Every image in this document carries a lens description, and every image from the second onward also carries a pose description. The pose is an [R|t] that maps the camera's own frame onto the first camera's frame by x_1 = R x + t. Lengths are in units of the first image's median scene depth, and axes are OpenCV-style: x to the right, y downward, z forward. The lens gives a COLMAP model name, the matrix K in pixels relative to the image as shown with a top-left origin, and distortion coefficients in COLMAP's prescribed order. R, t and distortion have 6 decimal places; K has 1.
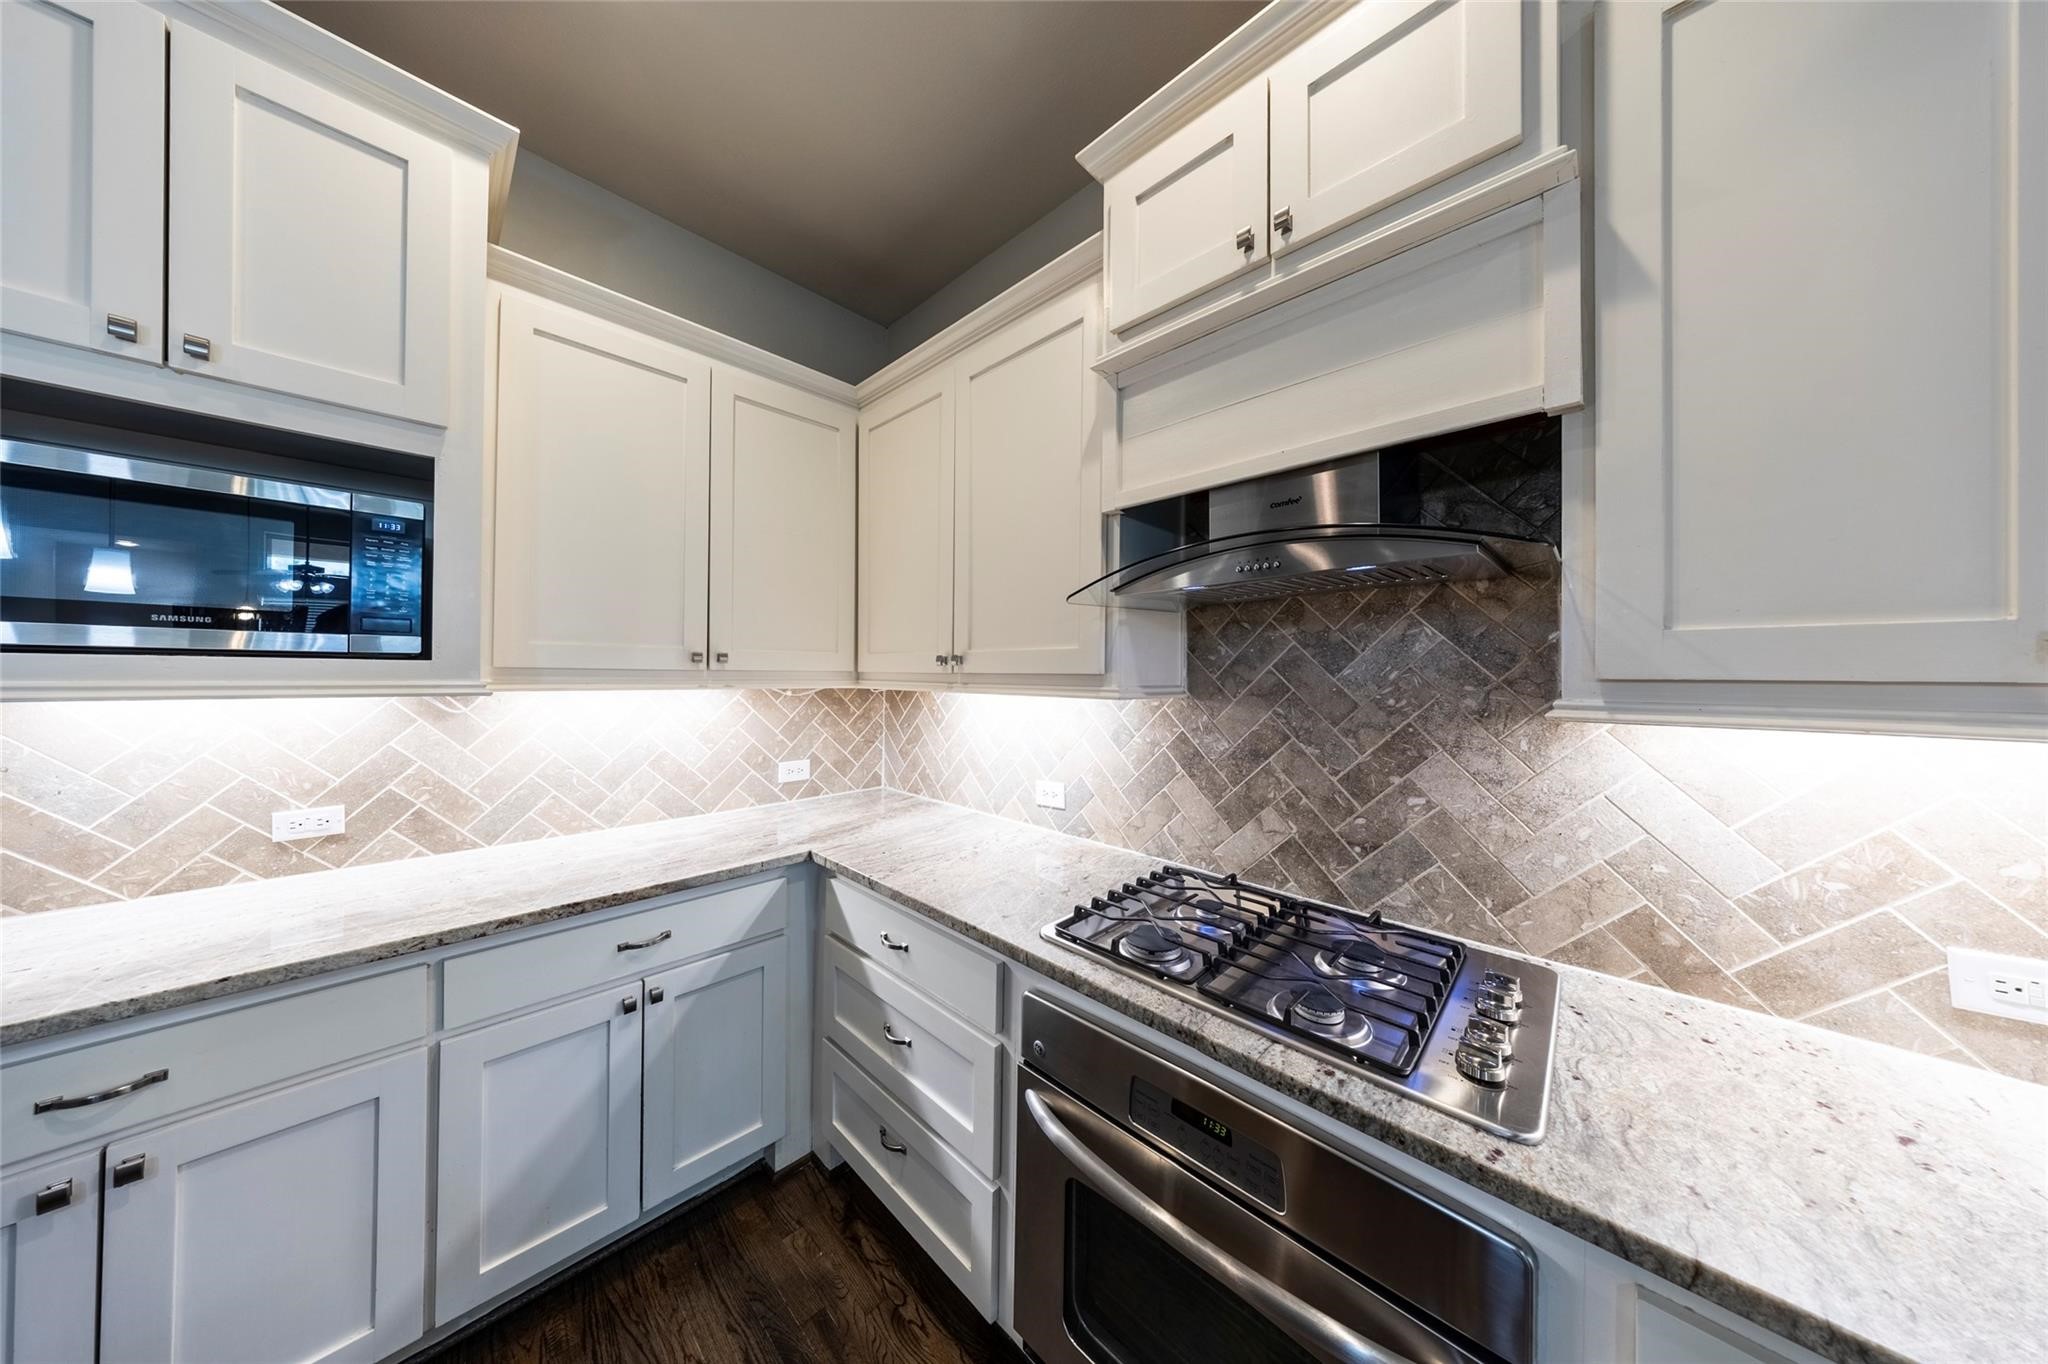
lens RADIAL K [[585.0, 0, 1024.0], [0, 585.0, 670.9], [0, 0, 1]] dist [-0.004671, 0.000004]
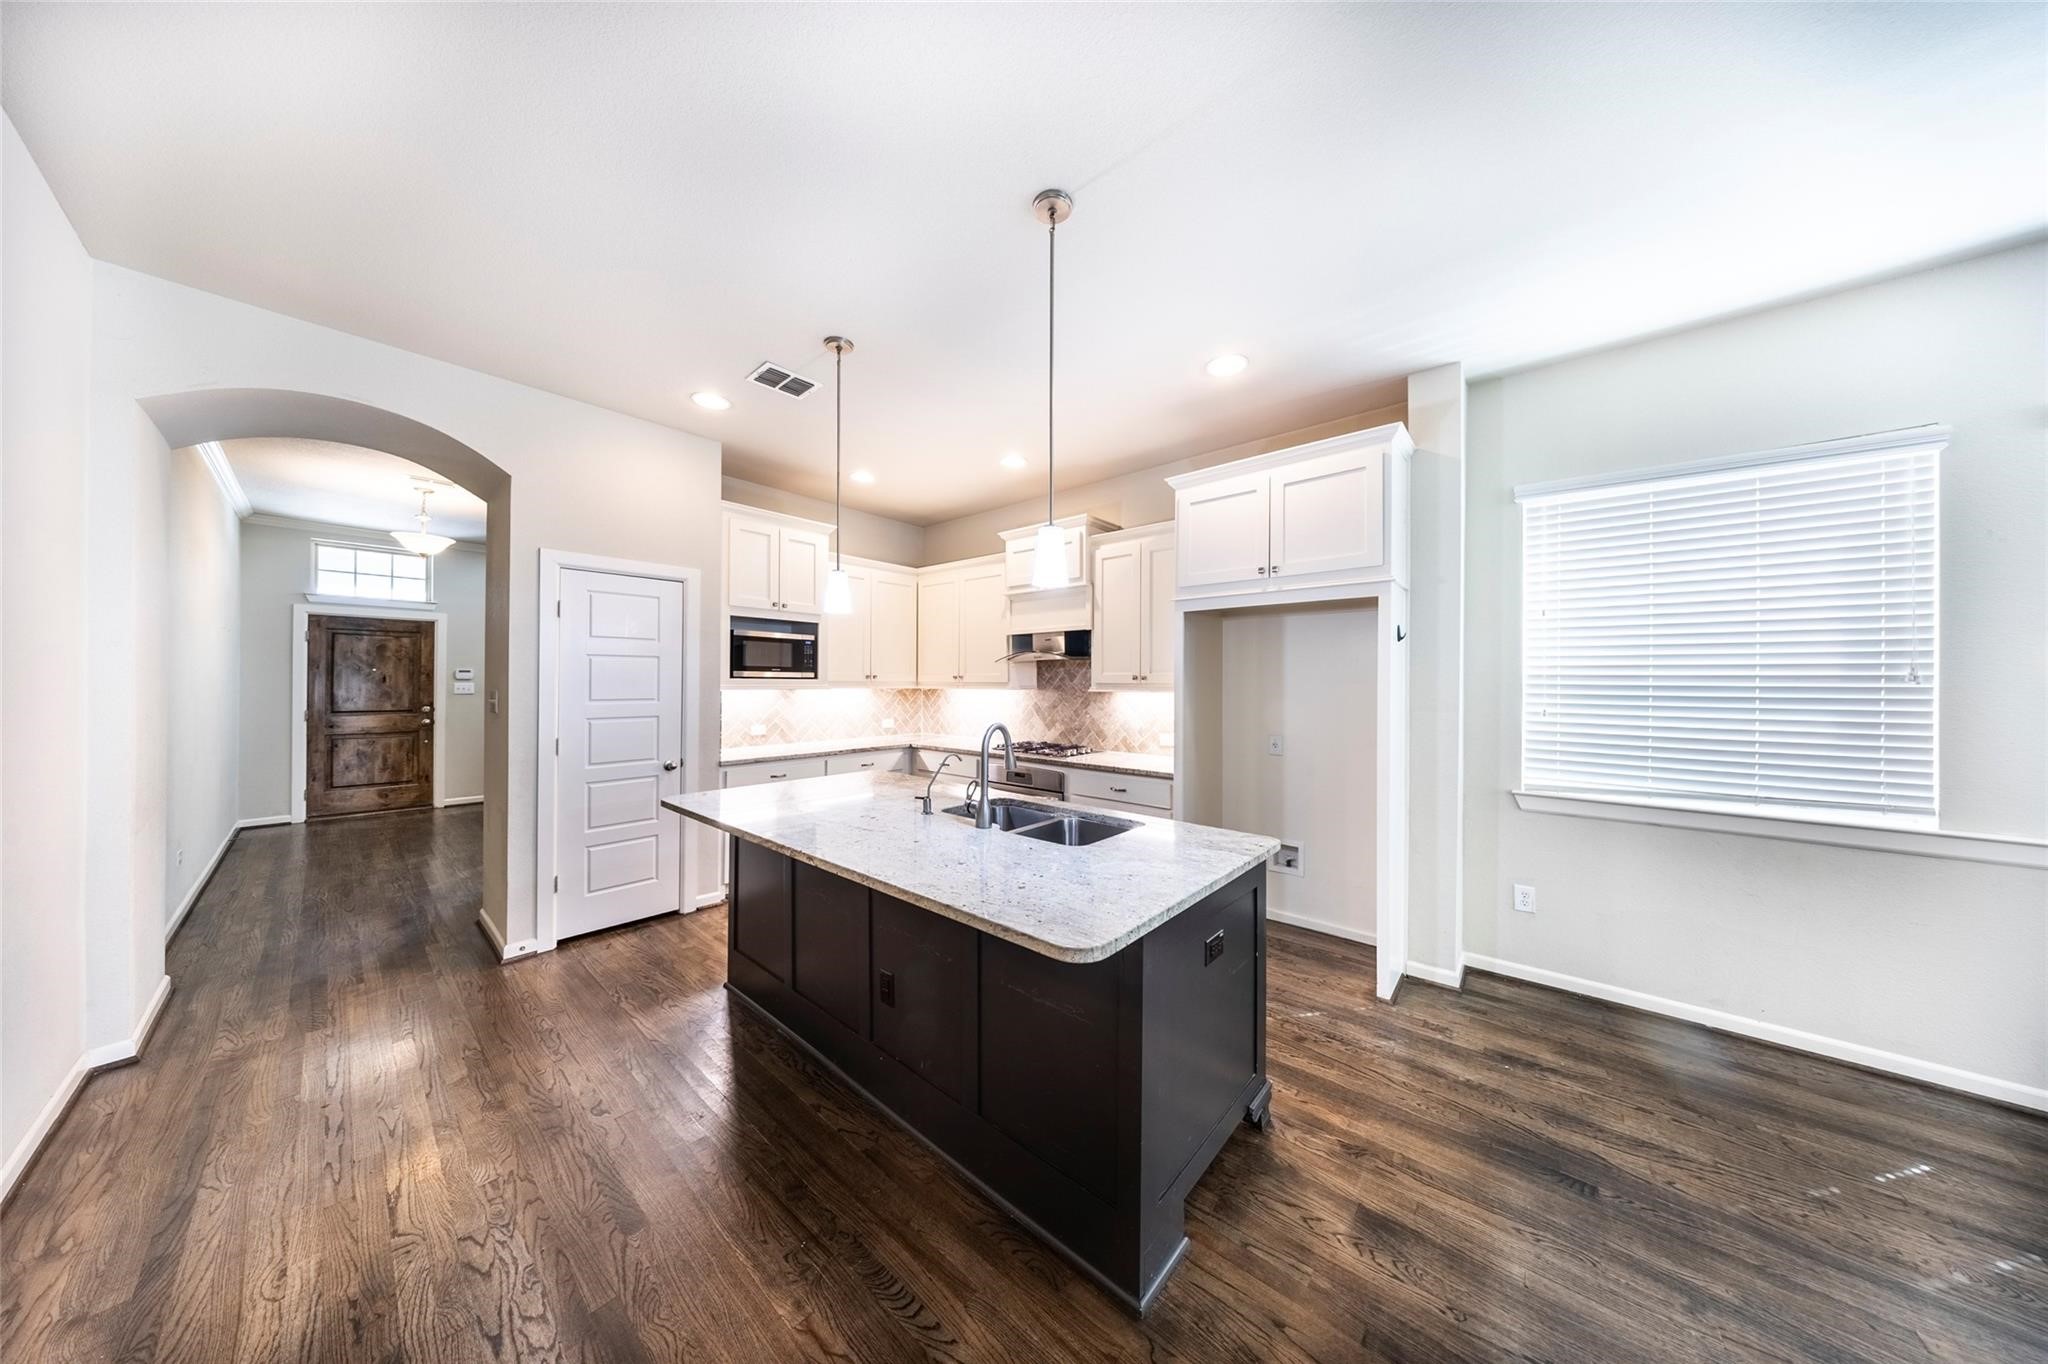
lens RADIAL K [[596.5, 0, 1024.2], [0, 596.5, 678.6], [0, 0, 1]] dist [-0.001811, -0.000052]
pose [[0.998417, -0.003625, 0.056132, 0.042682], [0.003669, 0.999993, -0.000686, -0.013110], [-0.056129, 0.000891, 0.998423, -2.381955]]
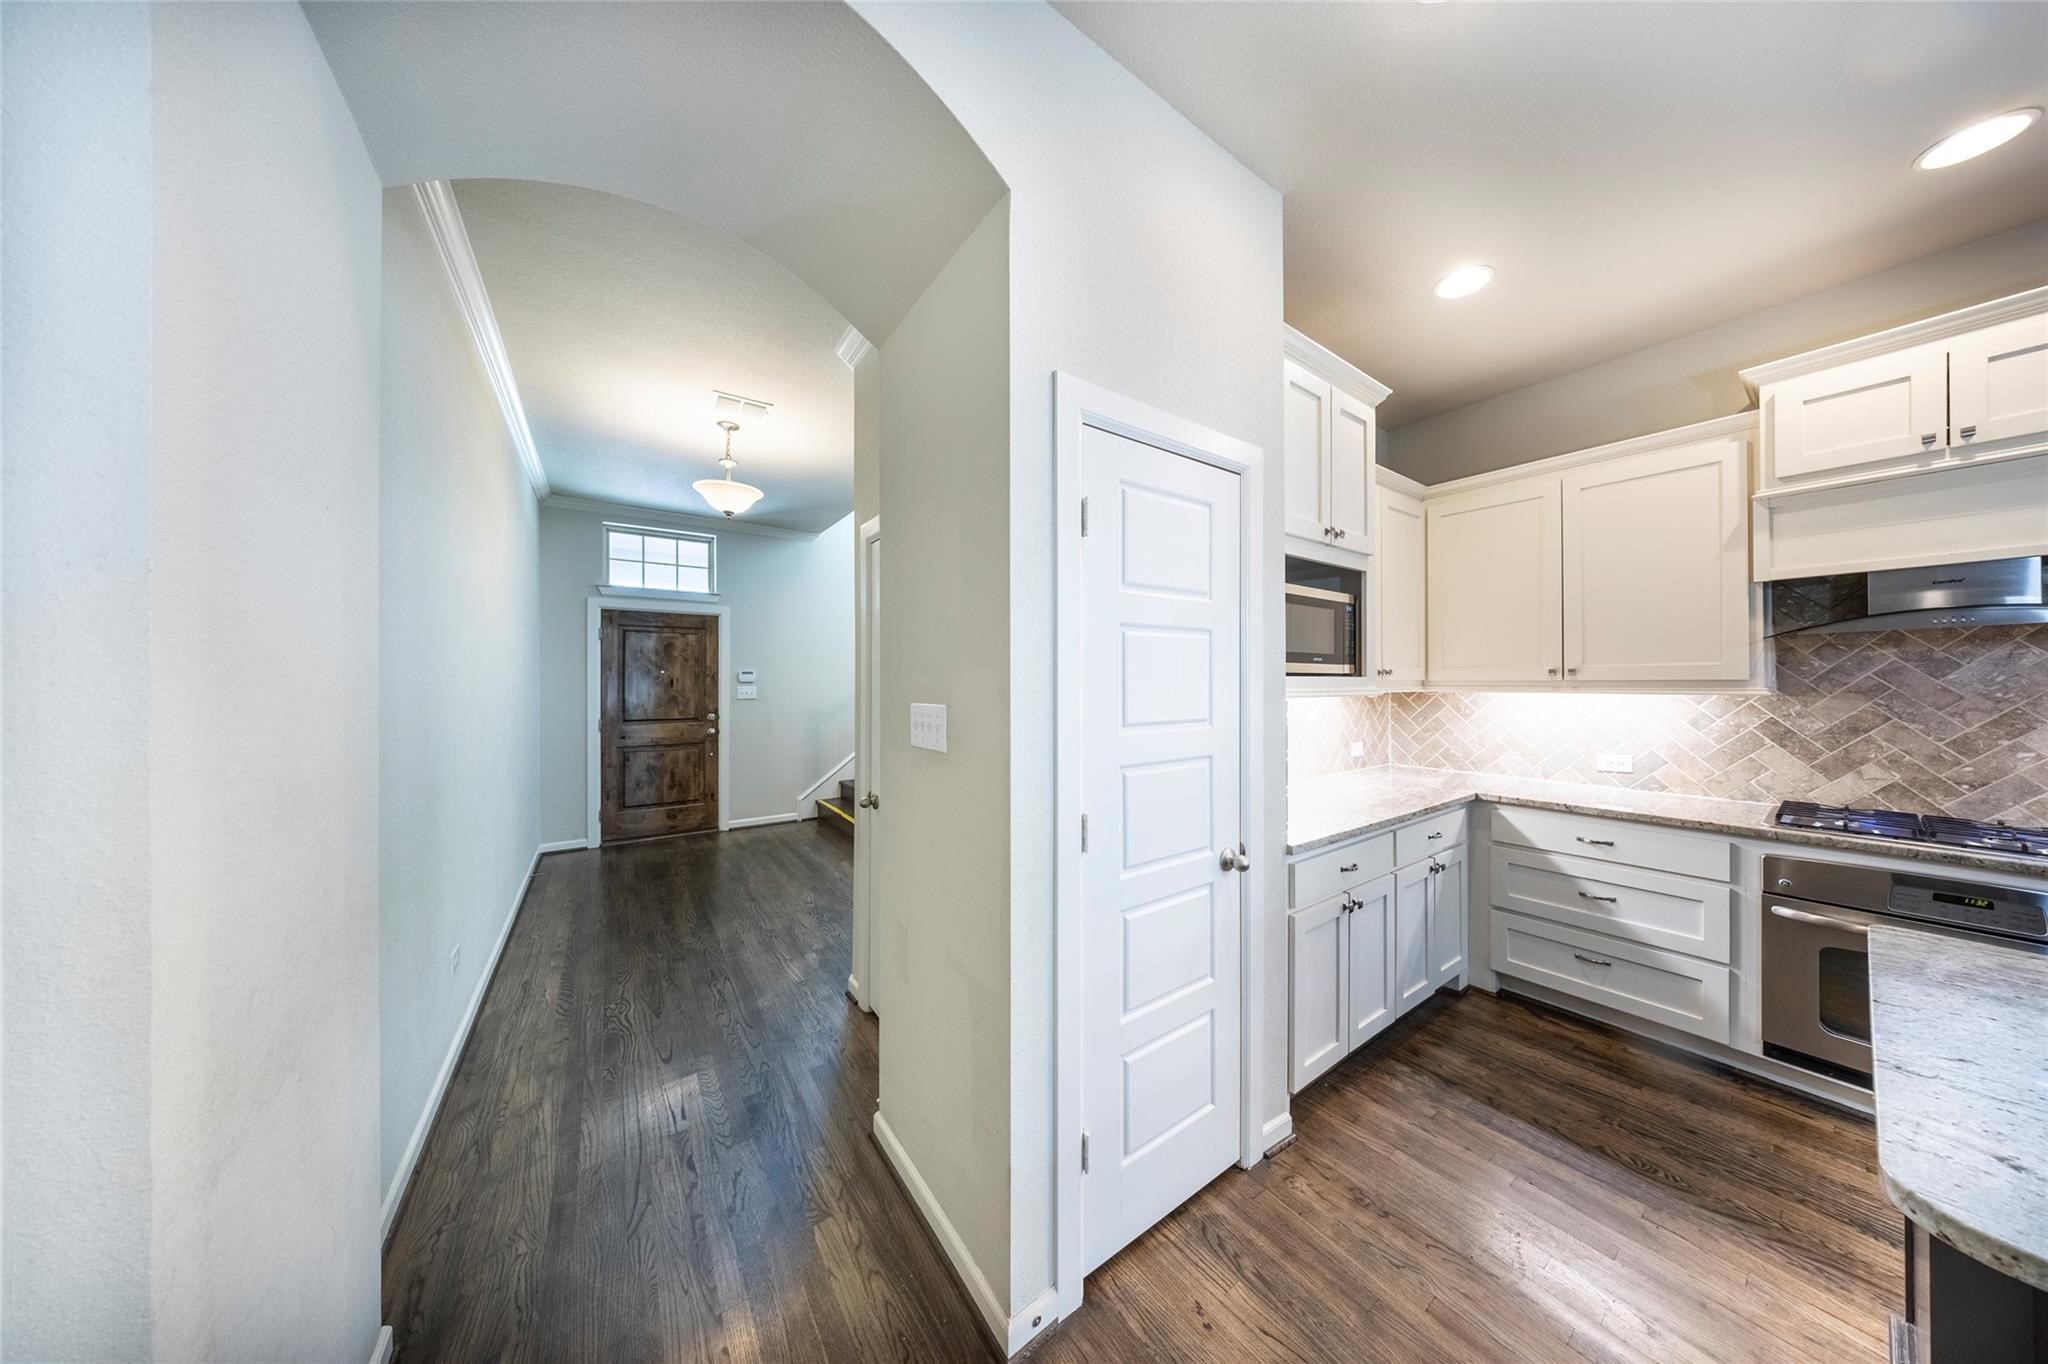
lens RADIAL K [[595.1, 0, 1032.6], [0, 595.1, 678.5], [0, 0, 1]] dist [-0.007678, 0.001484]
pose [[0.982632, -0.012524, -0.185144, -1.509139], [0.012422, 0.999921, -0.001710, -0.020583], [0.185151, -0.000619, 0.982710, -0.981709]]
